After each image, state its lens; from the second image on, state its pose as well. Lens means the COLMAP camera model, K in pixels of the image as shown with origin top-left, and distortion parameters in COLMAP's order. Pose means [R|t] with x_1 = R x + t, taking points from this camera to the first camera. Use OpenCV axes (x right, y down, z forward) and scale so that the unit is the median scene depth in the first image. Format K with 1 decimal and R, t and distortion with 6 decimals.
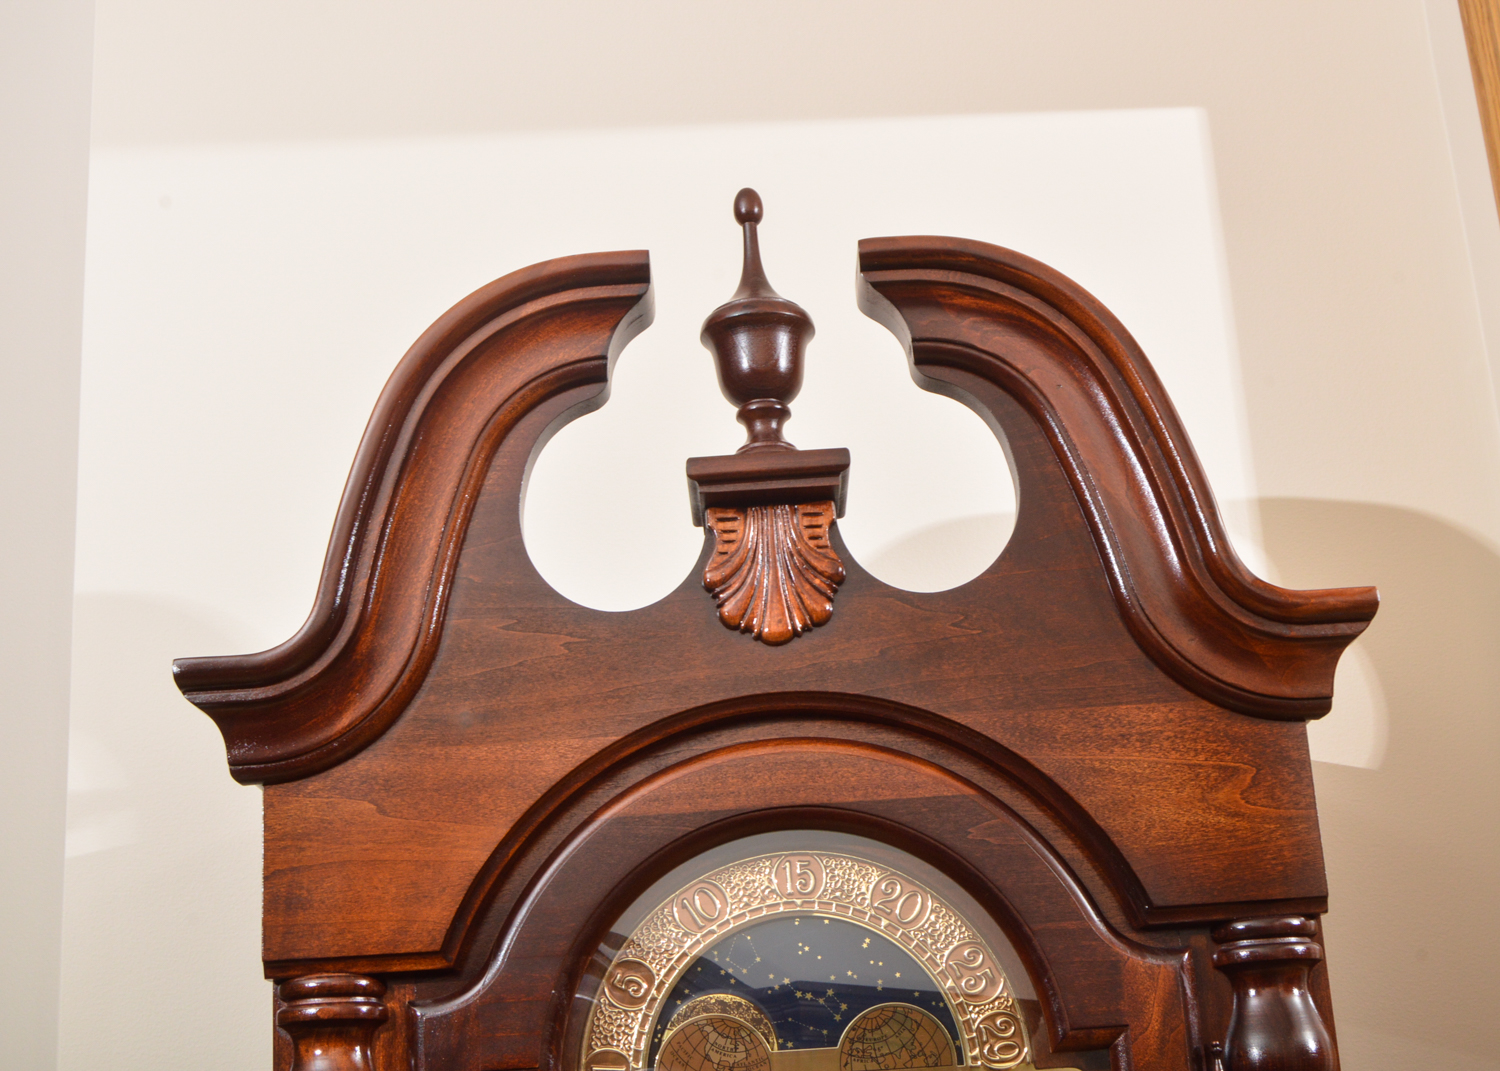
lens RADIAL K [[2222.3, 0, 750.0], [0, 2222.3, 535.5], [0, 0, 1]] dist [-0.036017, -0.116015]
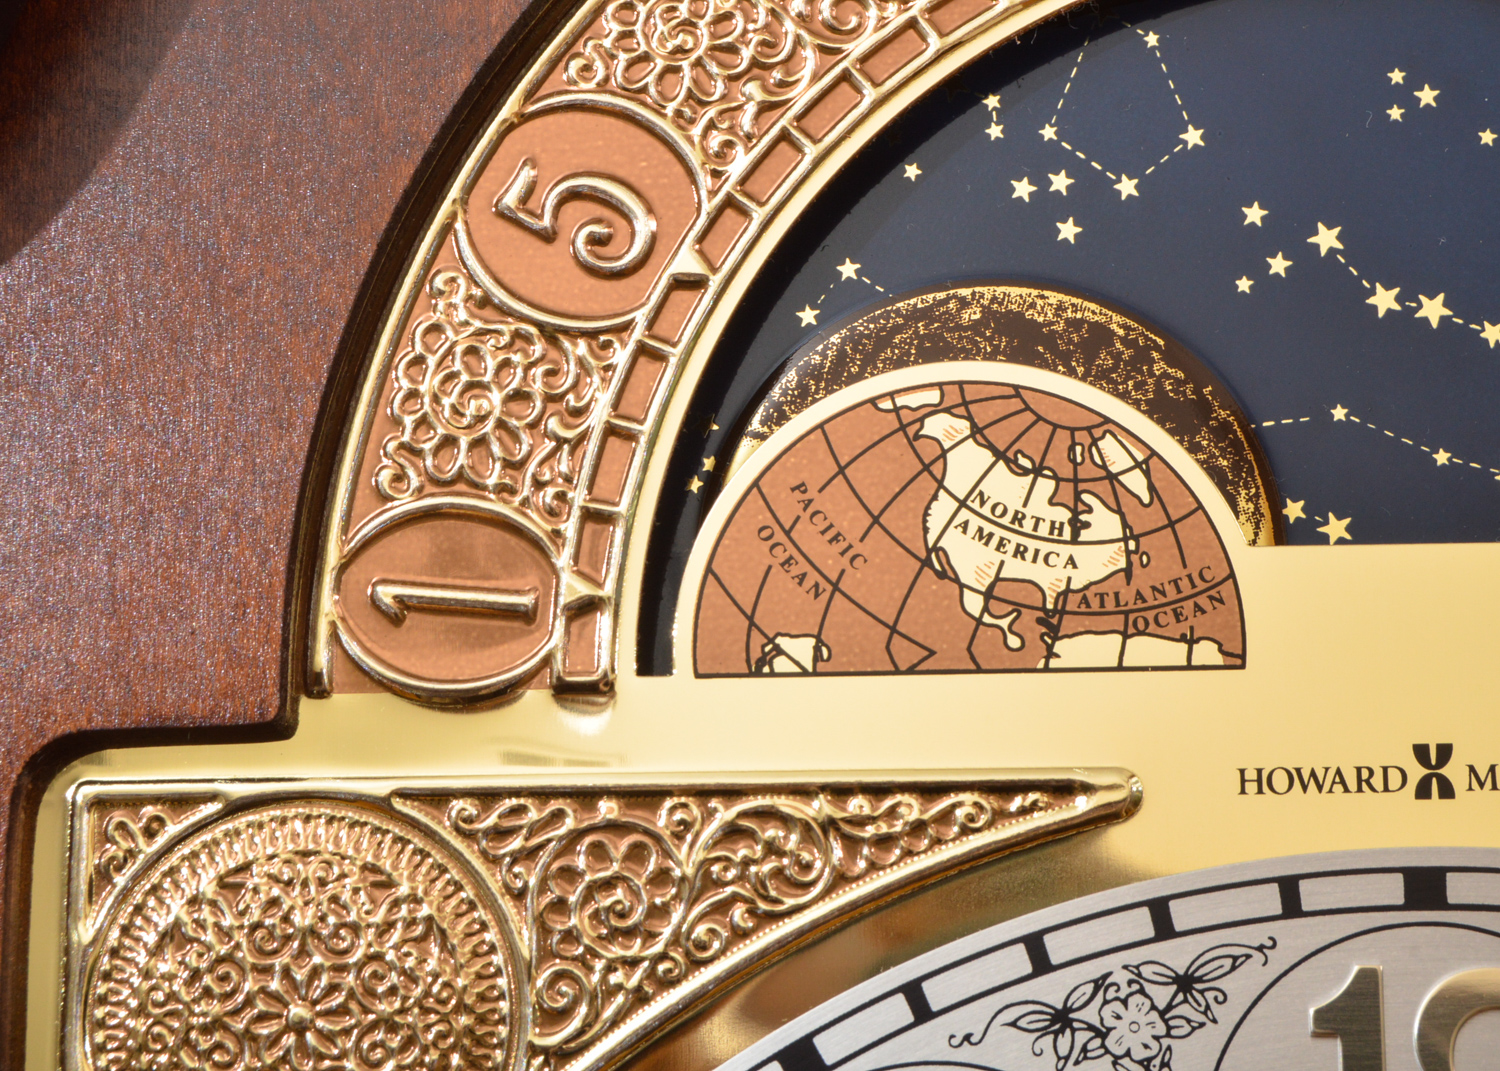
lens RADIAL K [[3661.9, 0, 777.4], [0, 3661.9, 539.2], [0, 0, 1]] dist [-0.019468, -0.030539]
pose [[0.997408, 0.042309, -0.058203, -0.014111], [-0.038171, 0.996784, 0.070459, 0.208762], [0.060996, -0.068055, 0.995815, 0.657681]]
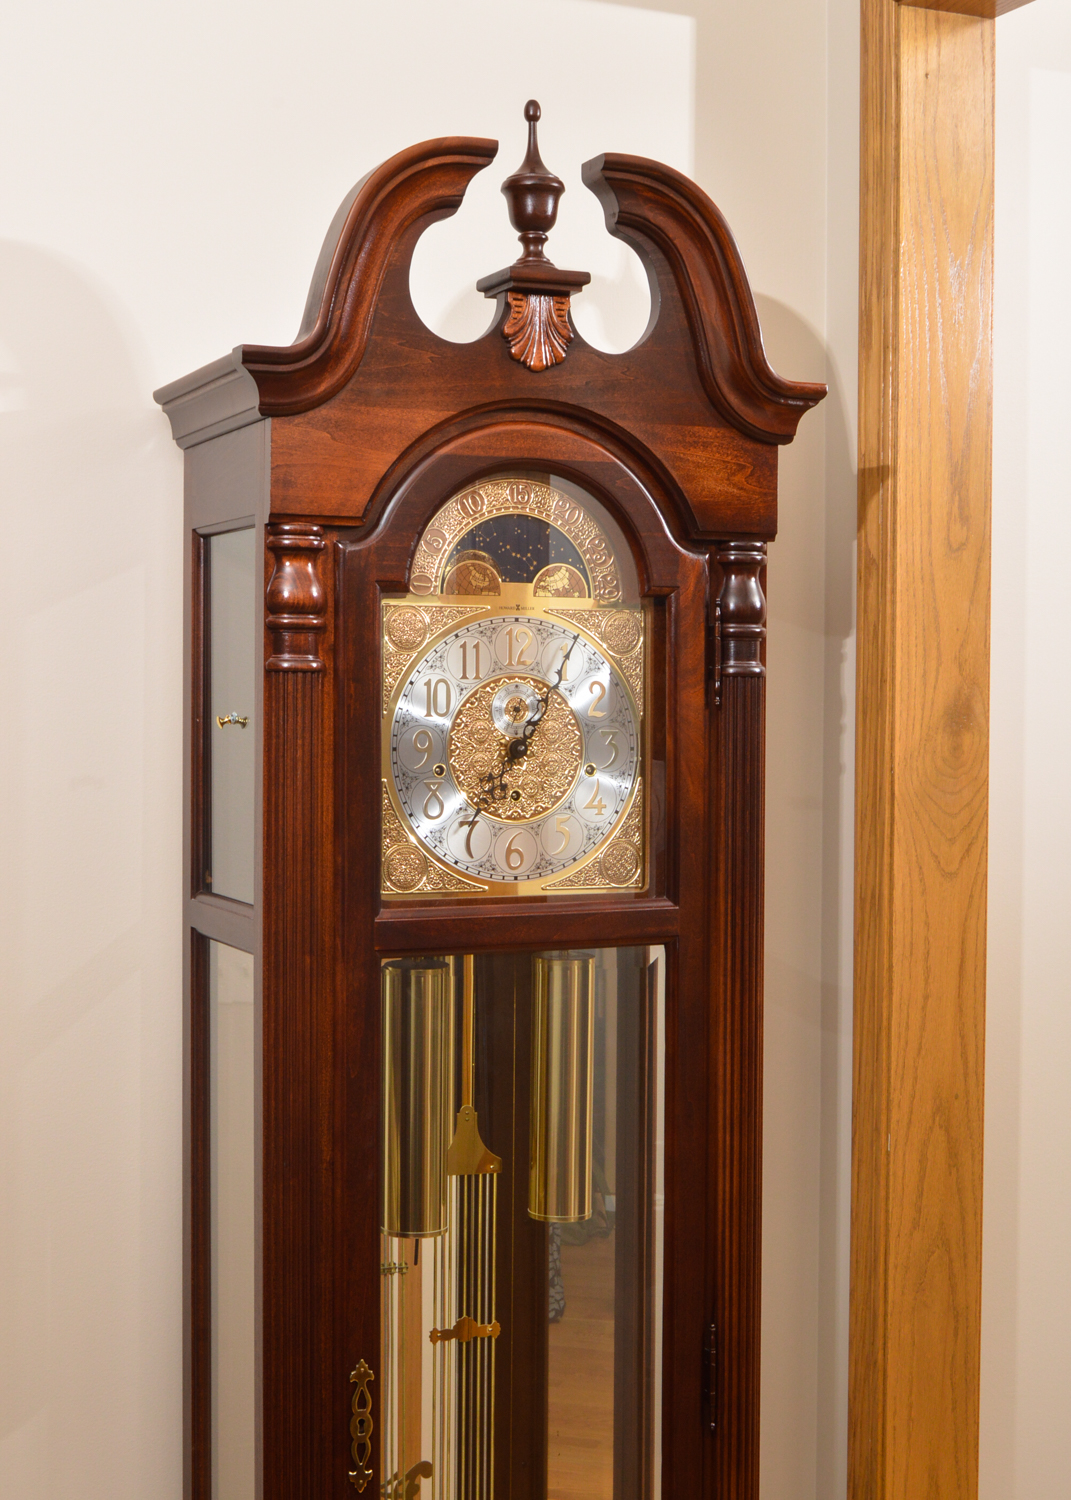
lens RADIAL K [[2332.0, 0, 535.5], [0, 2332.0, 750.0], [0, 0, 1]] dist [-0.027133, -0.099867]
pose [[0.913464, 0.058104, 0.402751, -0.766526], [-0.178227, 0.946897, 0.267623, -0.176190], [-0.365813, -0.316245, 0.875311, -0.825682]]
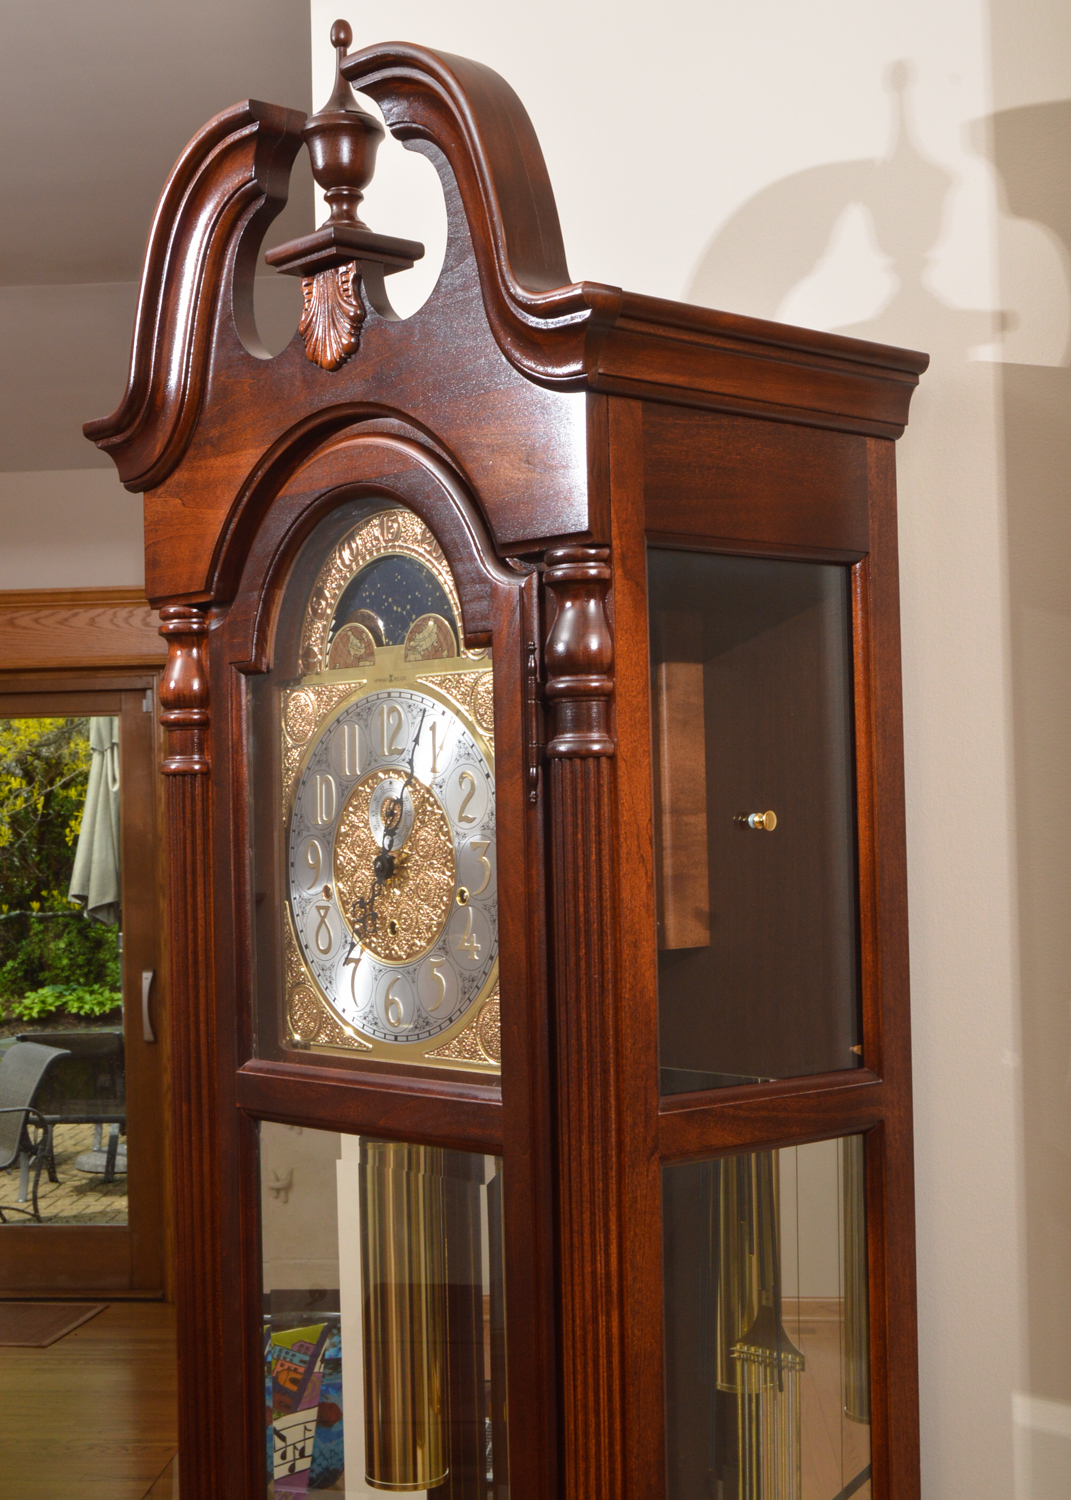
lens RADIAL K [[2222.3, 0, 535.5], [0, 2222.3, 750.0], [0, 0, 1]] dist [-0.036017, -0.116015]
pose [[0.668094, 0.026027, -0.743622, 1.172344], [0.200923, 0.955952, 0.213975, 0.003208], [0.716436, -0.292366, 0.633436, 0.121527]]
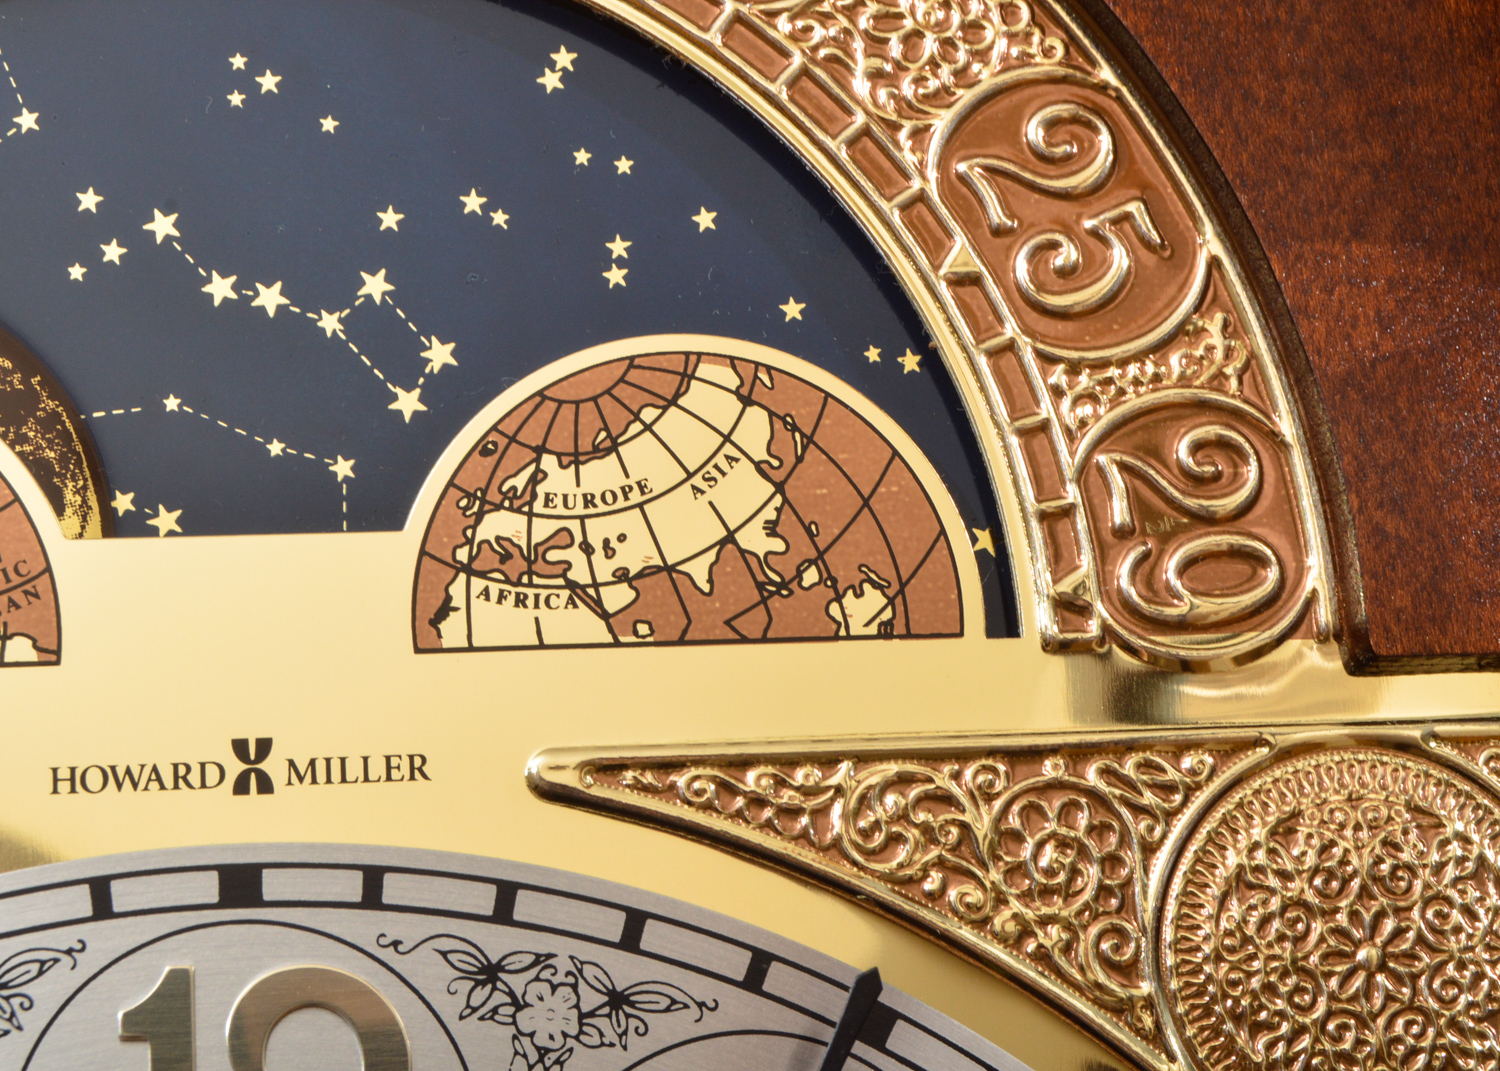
lens RADIAL K [[3661.9, 0, 777.4], [0, 3661.9, 539.2], [0, 0, 1]] dist [-0.019468, -0.030539]
pose [[0.990383, 0.033297, 0.134283, 0.028421], [-0.040782, 0.997741, 0.053377, 0.211407], [-0.132202, -0.058340, 0.989504, 0.663230]]
